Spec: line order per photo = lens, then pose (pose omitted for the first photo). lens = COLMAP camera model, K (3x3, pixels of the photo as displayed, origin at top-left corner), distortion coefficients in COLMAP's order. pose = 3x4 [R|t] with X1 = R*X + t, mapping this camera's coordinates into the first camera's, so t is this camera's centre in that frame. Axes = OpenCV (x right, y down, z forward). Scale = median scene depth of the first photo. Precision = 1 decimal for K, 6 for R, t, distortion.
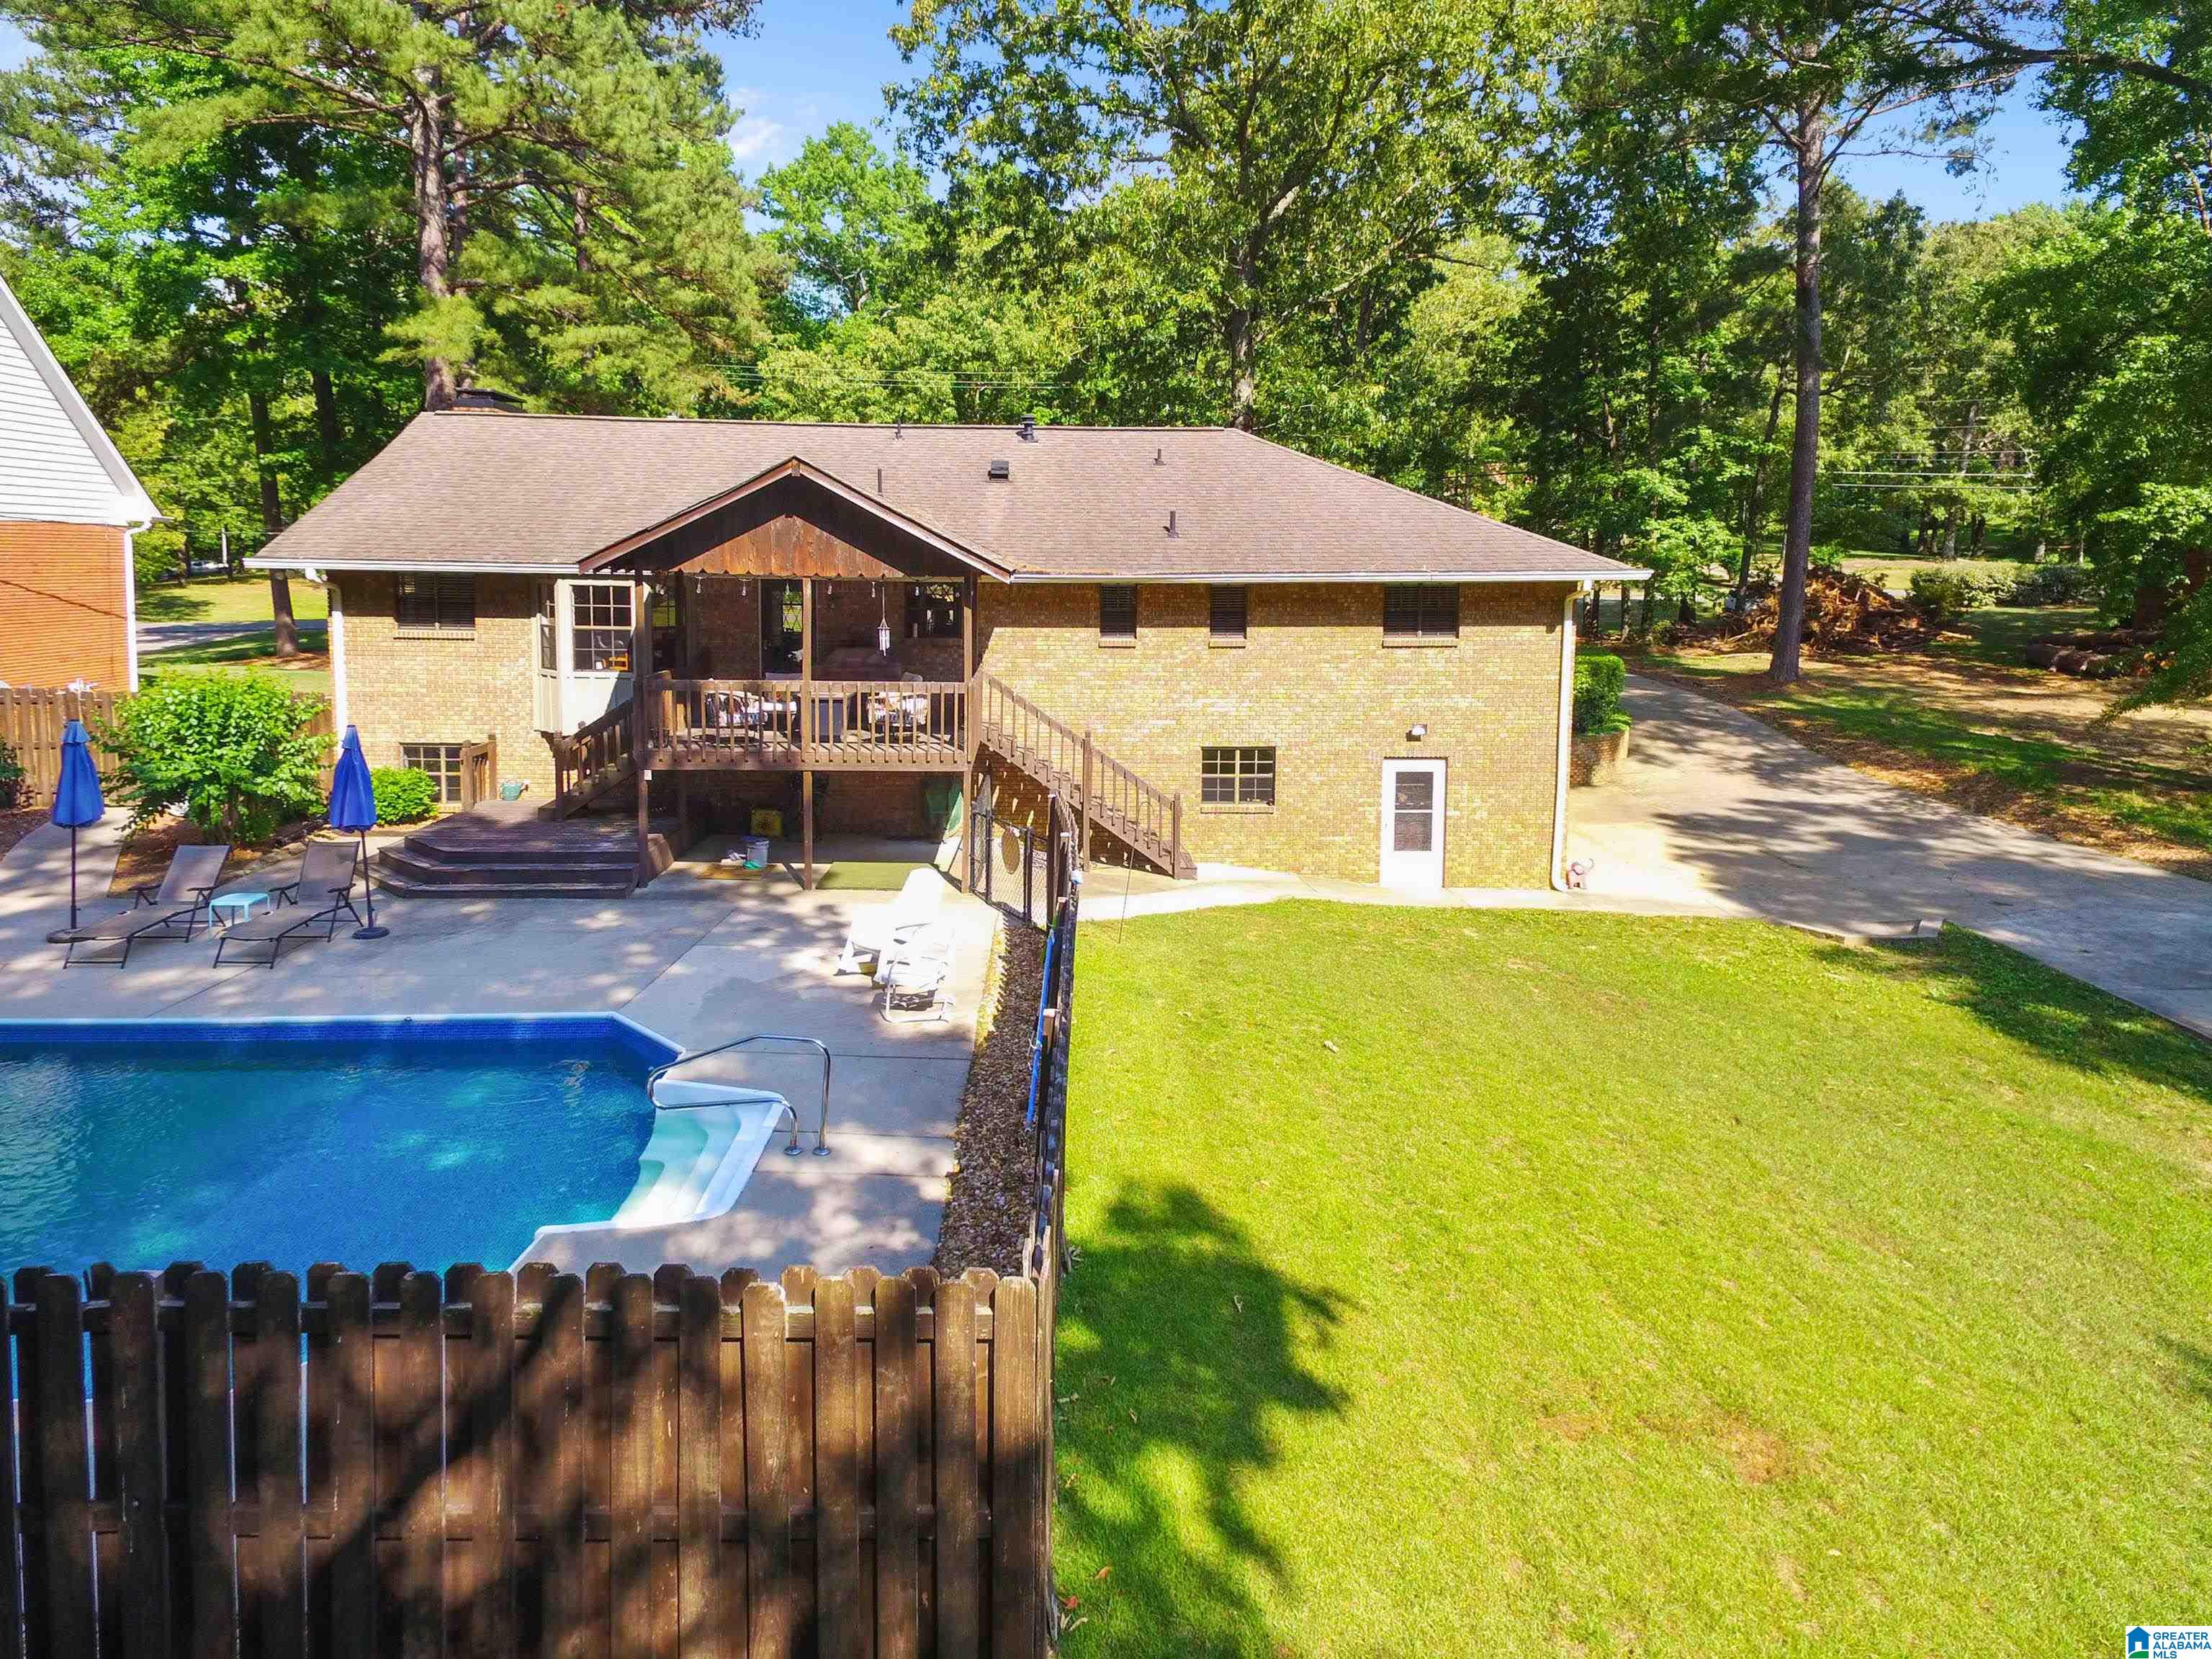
lens RADIAL K [[1225.1, 0, 1007.8], [0, 1225.1, 660.7], [0, 0, 1]] dist [0.141174, -0.079406]
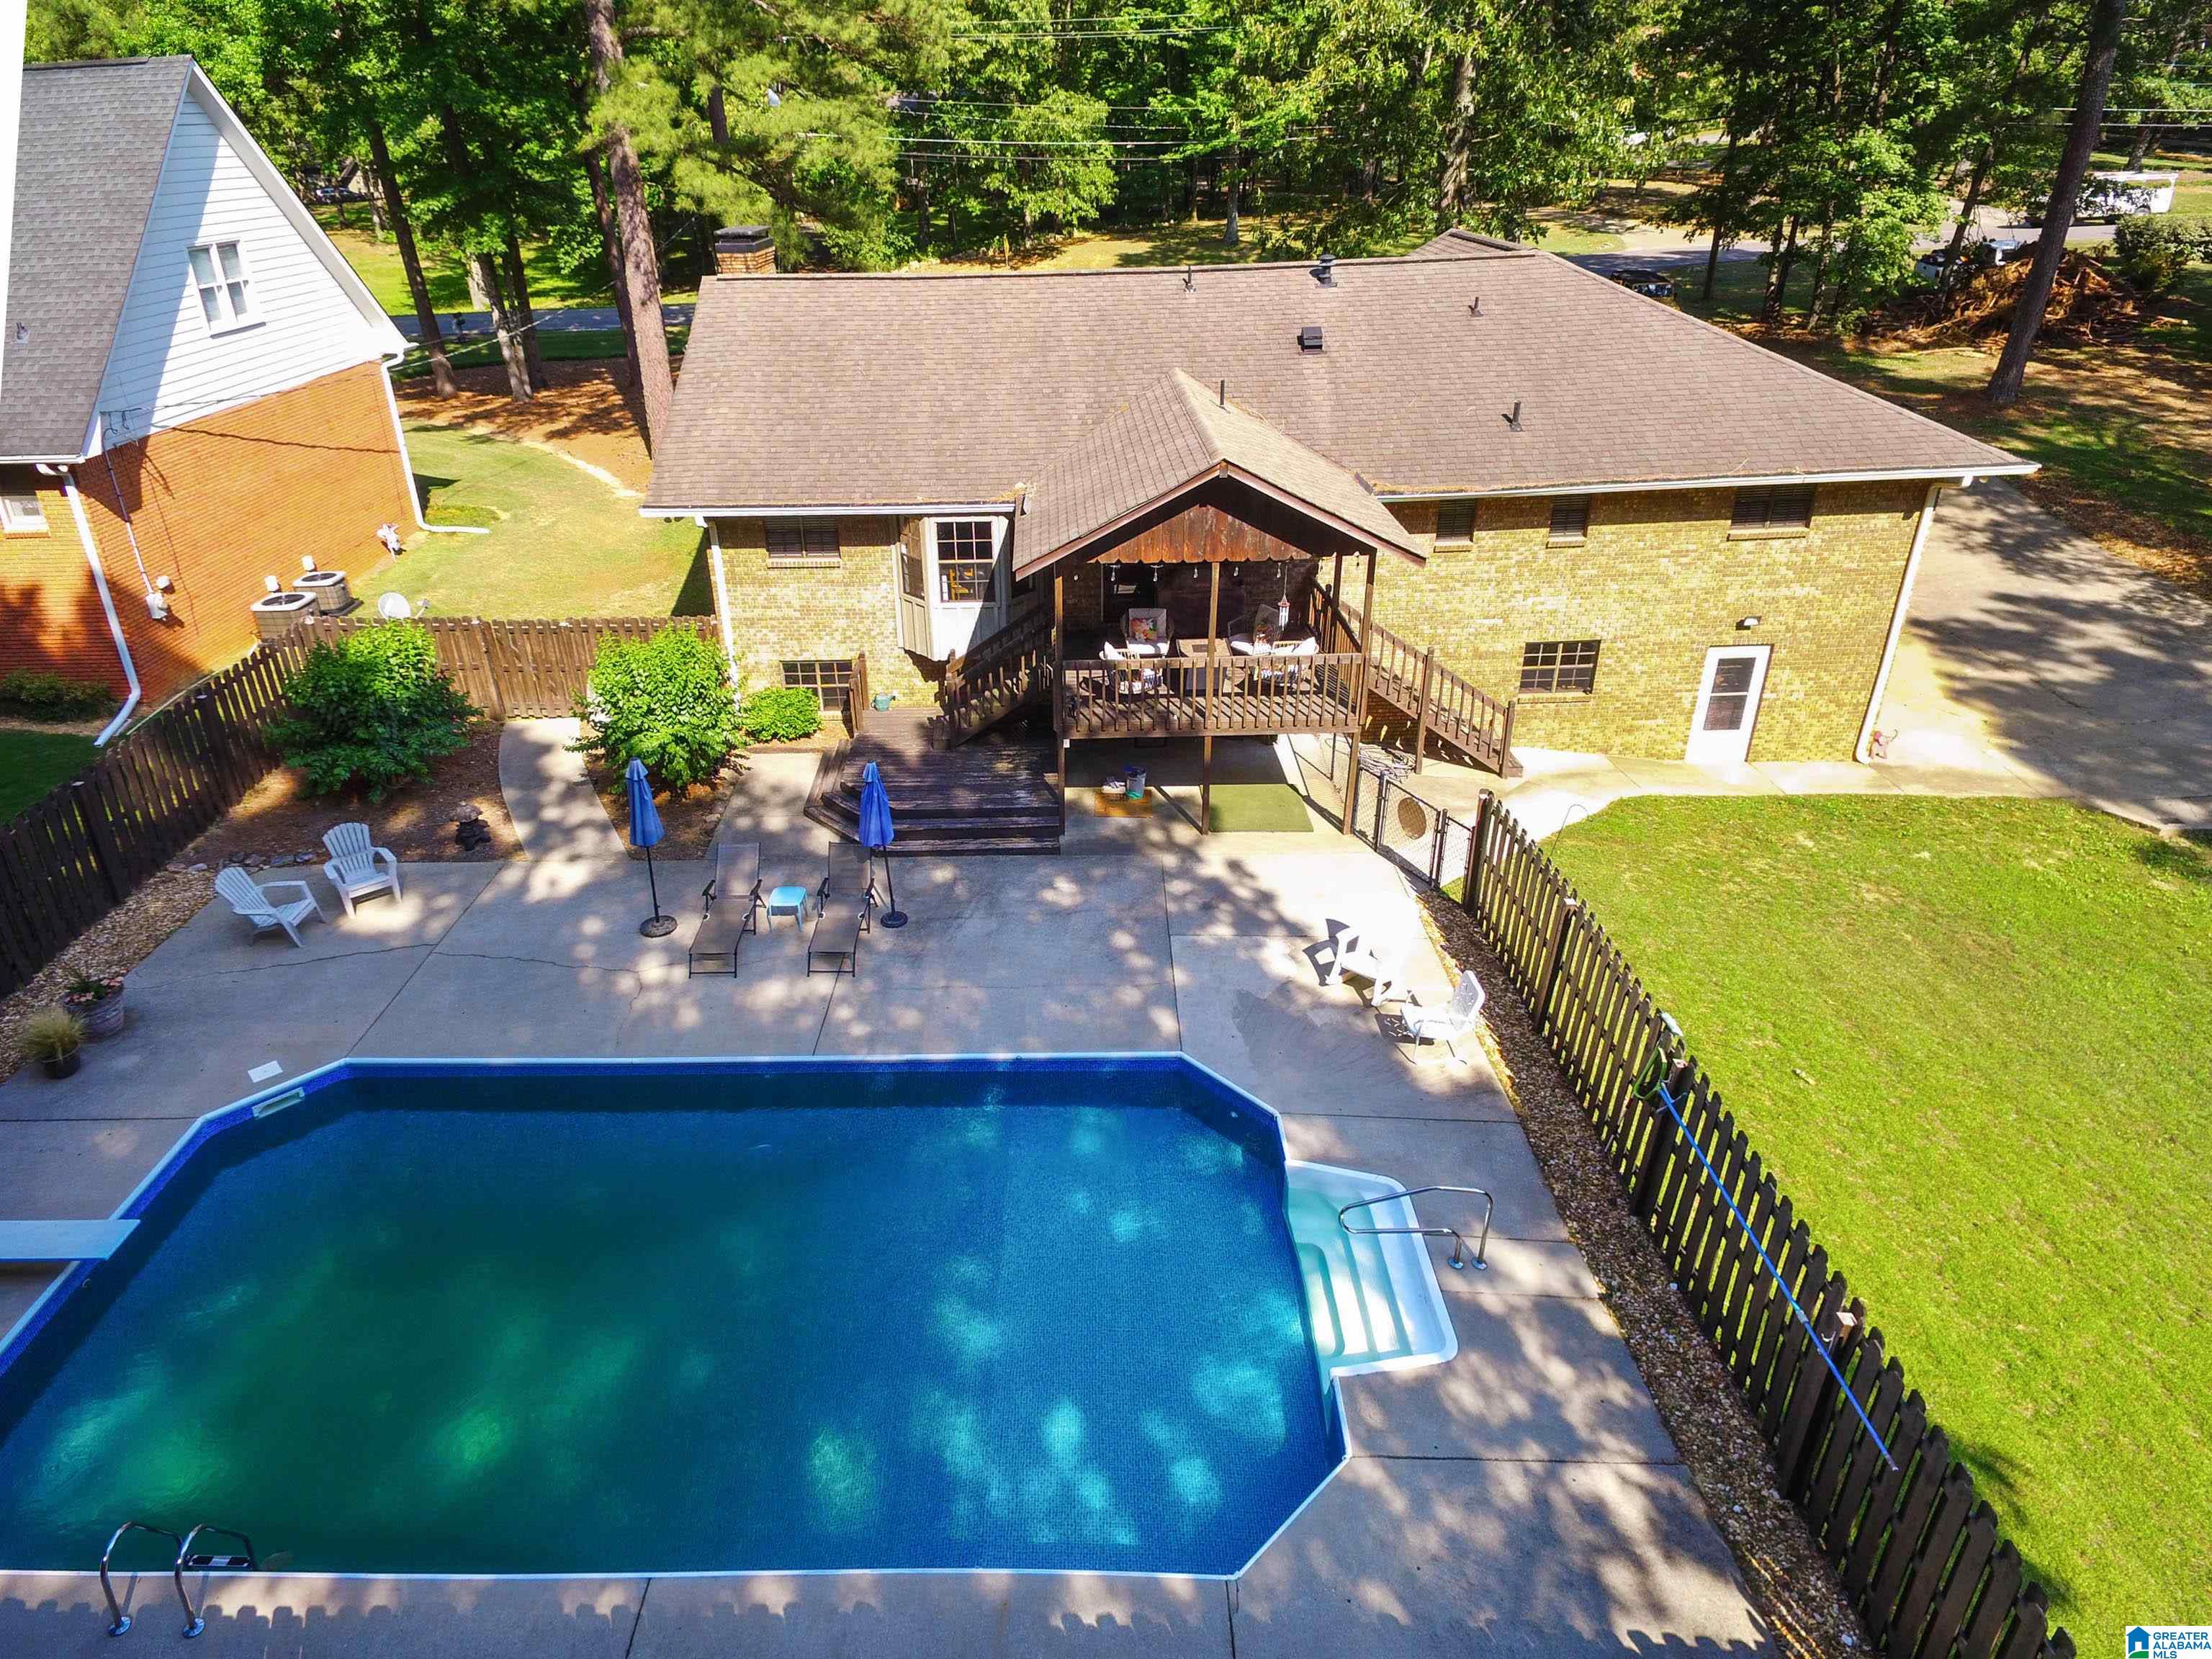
lens RADIAL K [[1225.1, 0, 1007.8], [0, 1225.1, 660.7], [0, 0, 1]] dist [0.141174, -0.079406]
pose [[0.999368, -0.012640, -0.033221, -0.236896], [0.021942, 0.954679, 0.296828, -0.232189], [0.027963, -0.297369, 0.954353, -0.008593]]
